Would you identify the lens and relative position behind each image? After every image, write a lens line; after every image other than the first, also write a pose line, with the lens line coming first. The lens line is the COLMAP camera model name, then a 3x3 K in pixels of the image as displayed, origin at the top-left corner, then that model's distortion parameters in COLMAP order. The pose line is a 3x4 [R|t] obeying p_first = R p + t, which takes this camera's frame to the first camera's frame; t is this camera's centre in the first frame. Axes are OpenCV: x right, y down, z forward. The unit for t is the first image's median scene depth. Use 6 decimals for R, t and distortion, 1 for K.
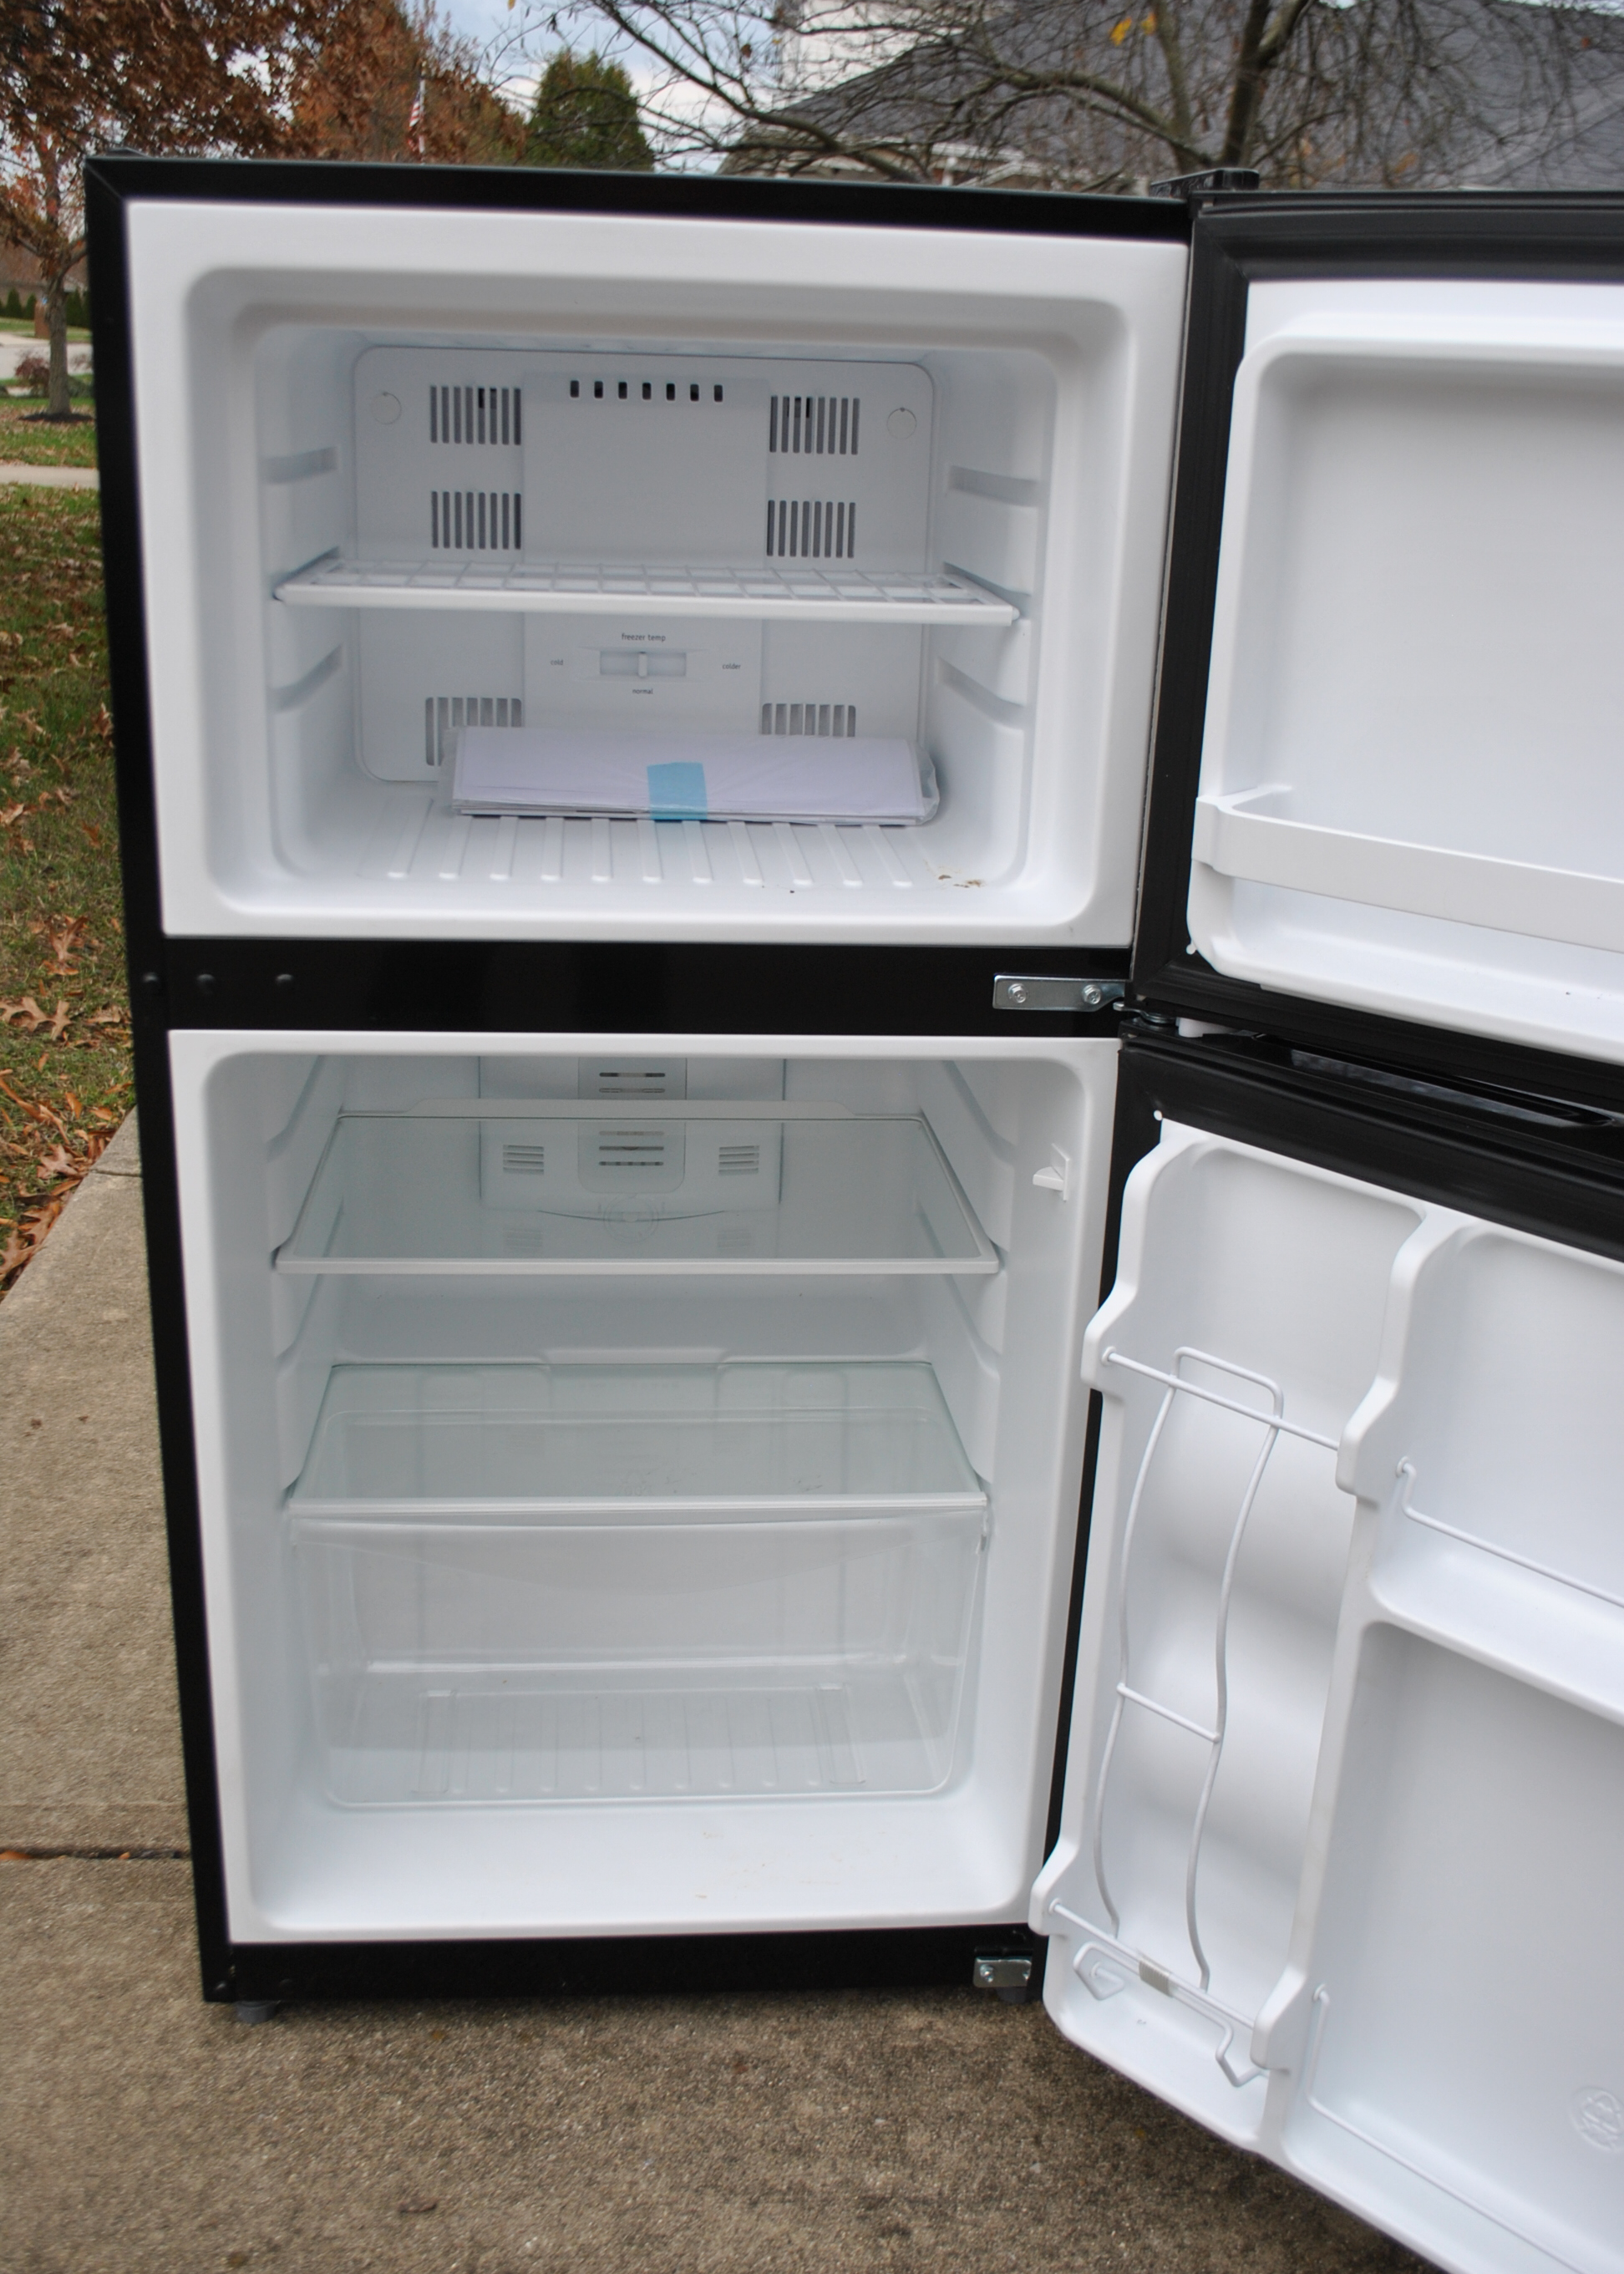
lens RADIAL K [[2202.3, 0, 807.2], [0, 2202.3, 1140.0], [0, 0, 1]] dist [-0.067420, 0.014828]
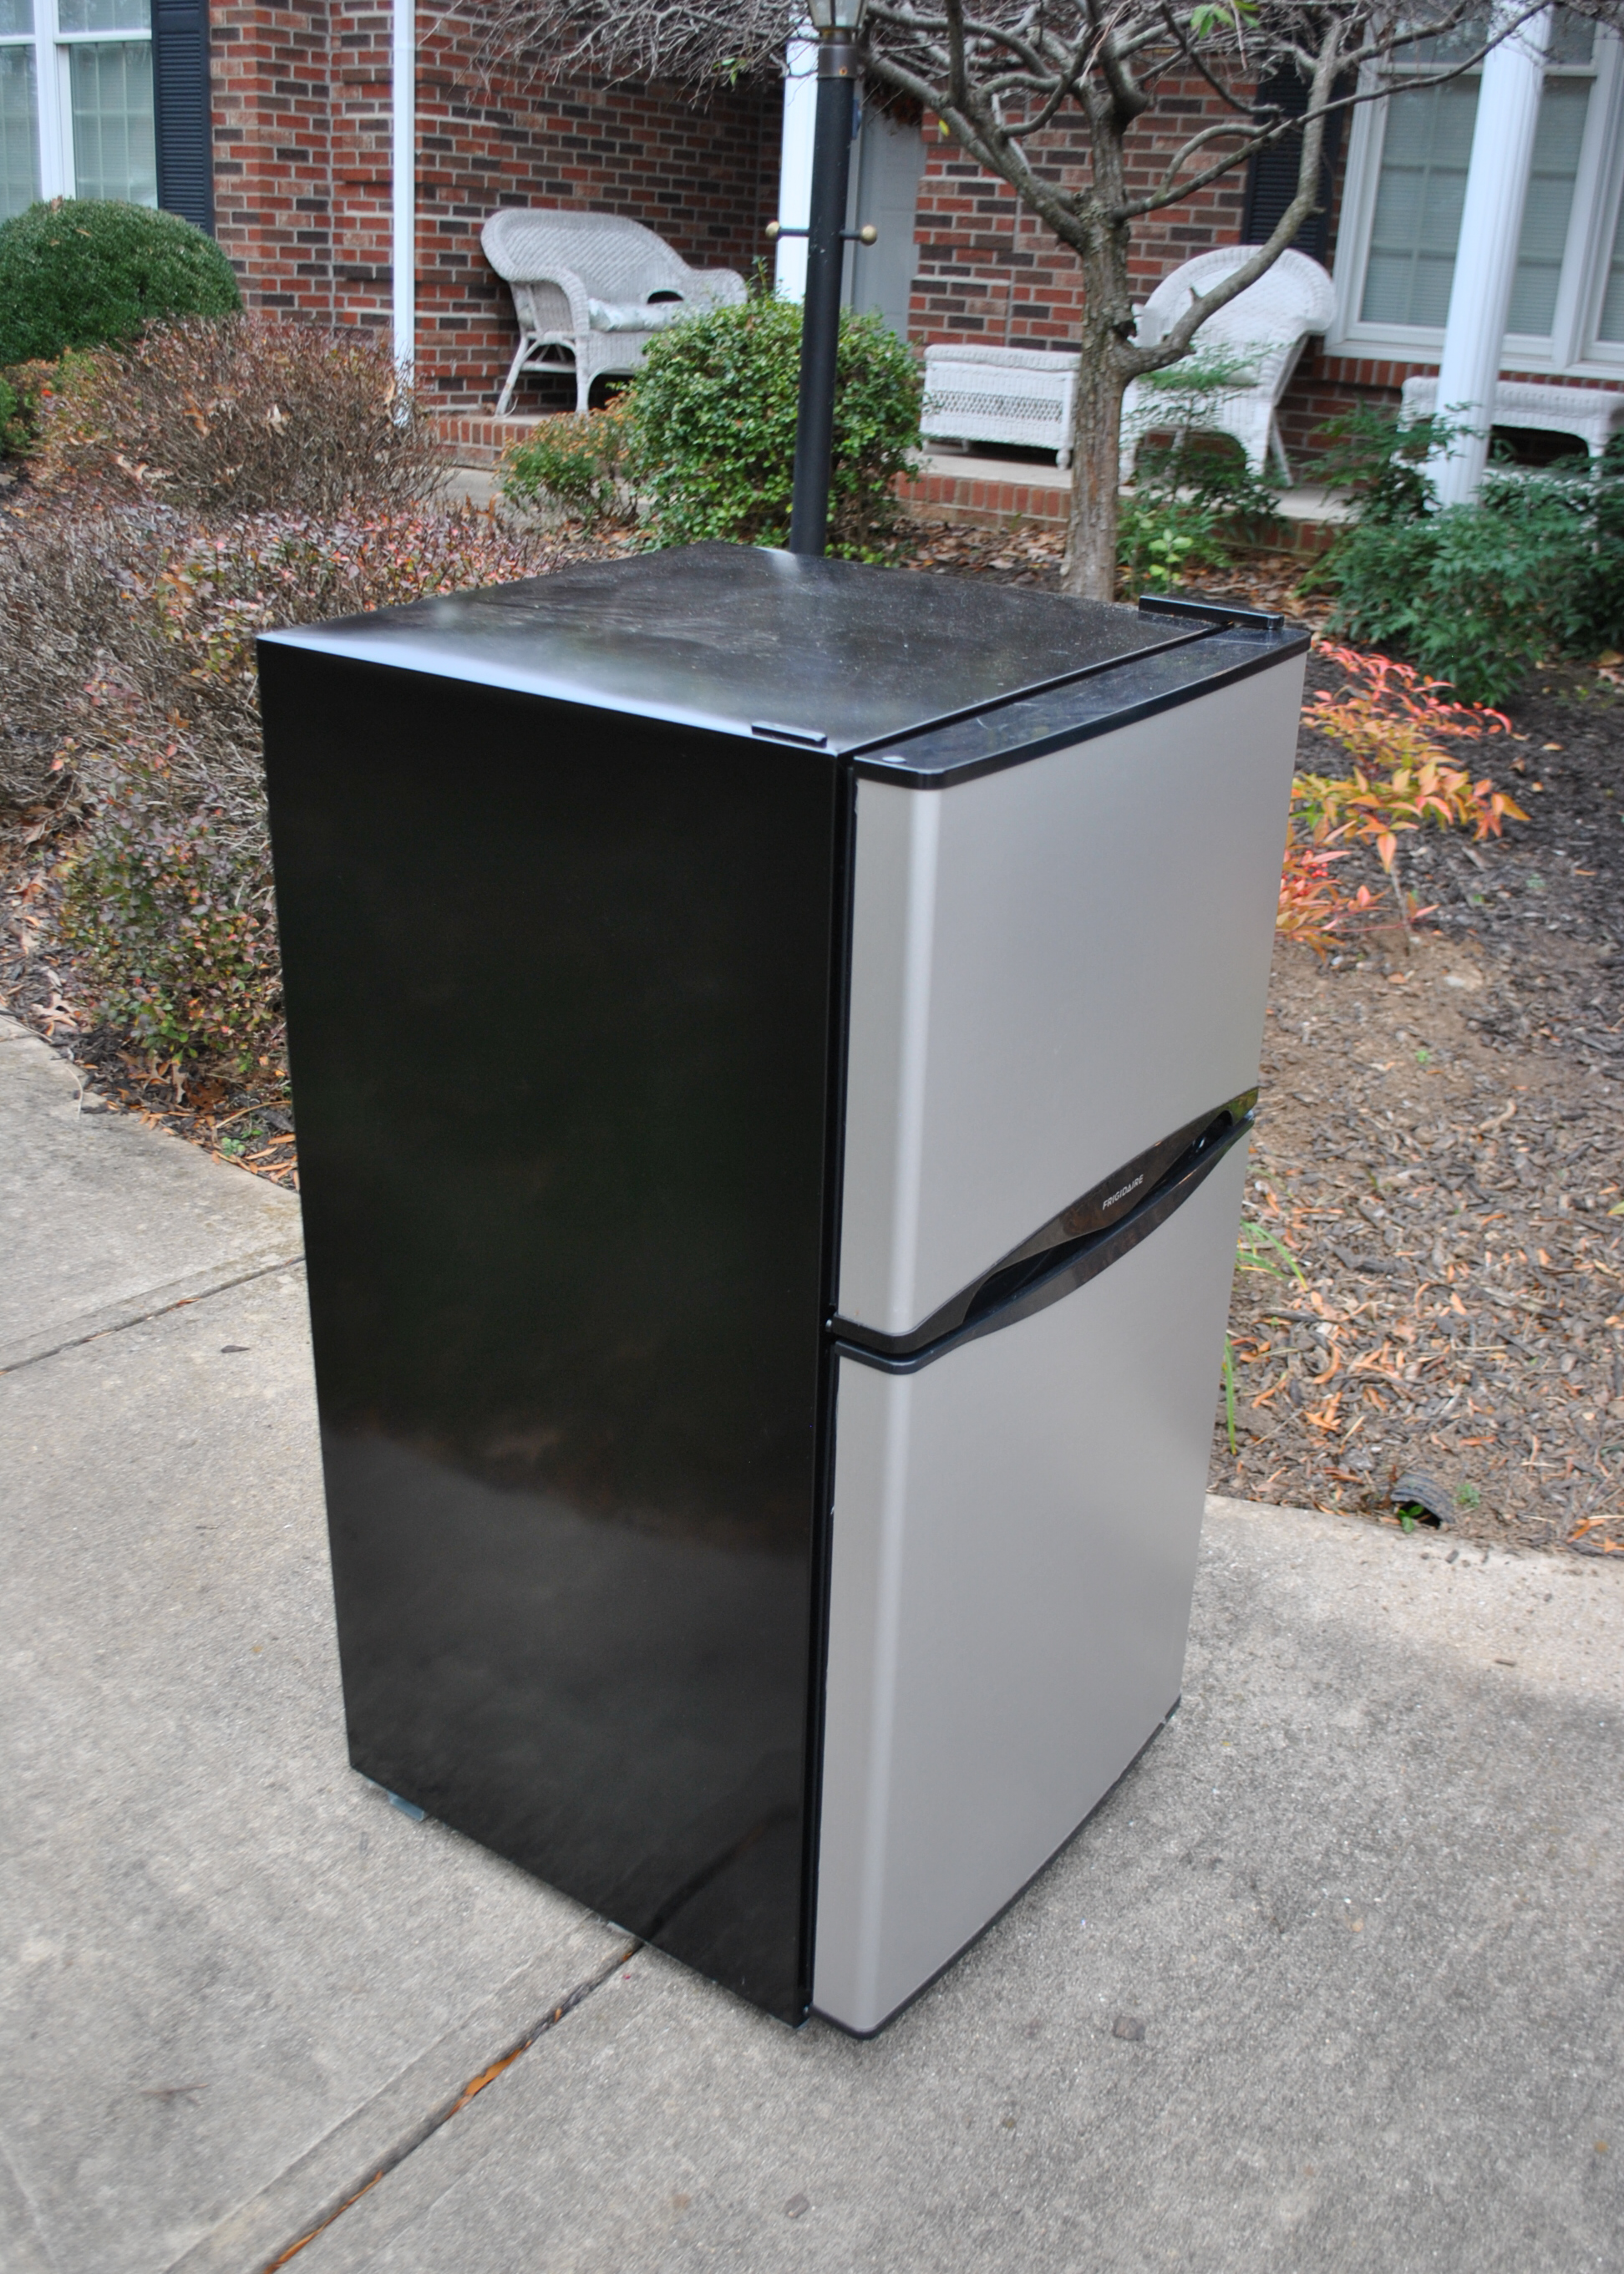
lens RADIAL K [[2232.2, 0, 812.0], [0, 2232.2, 1137.0], [0, 0, 1]] dist [-0.020980, -0.003851]
pose [[0.659121, -0.328663, 0.676418, -0.110778], [0.247603, 0.944139, 0.217474, -0.044337], [-0.710107, 0.024141, 0.703679, 0.003576]]
